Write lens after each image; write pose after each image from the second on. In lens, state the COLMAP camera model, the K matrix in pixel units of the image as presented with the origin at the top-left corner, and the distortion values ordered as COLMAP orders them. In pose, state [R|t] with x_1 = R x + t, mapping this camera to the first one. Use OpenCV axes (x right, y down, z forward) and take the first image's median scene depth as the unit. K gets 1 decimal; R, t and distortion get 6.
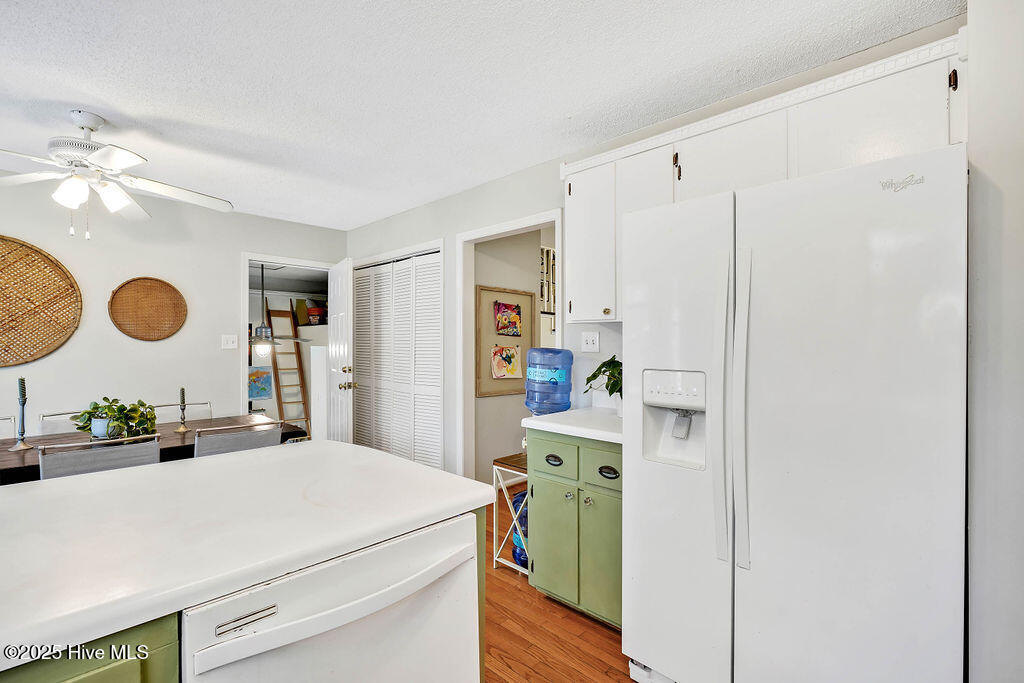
lens RADIAL K [[470.3, 0, 512.0], [0, 470.3, 341.5], [0, 0, 1]] dist [0.000270, 0.000091]
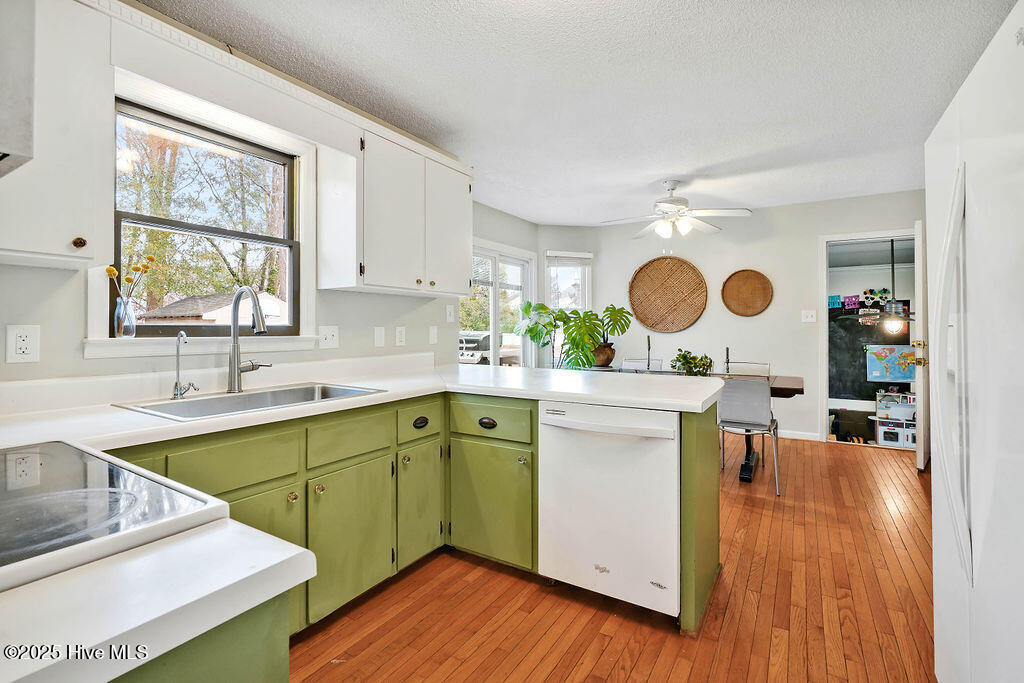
lens RADIAL K [[481.7, 0, 509.9], [0, 481.7, 320.6], [0, 0, 1]] dist [0.000120, 0.000037]
pose [[0.226473, -0.011434, -0.973950, 0.448260], [0.004479, 0.999933, -0.010697, 0.023632], [0.974007, -0.001940, 0.226509, 0.030761]]
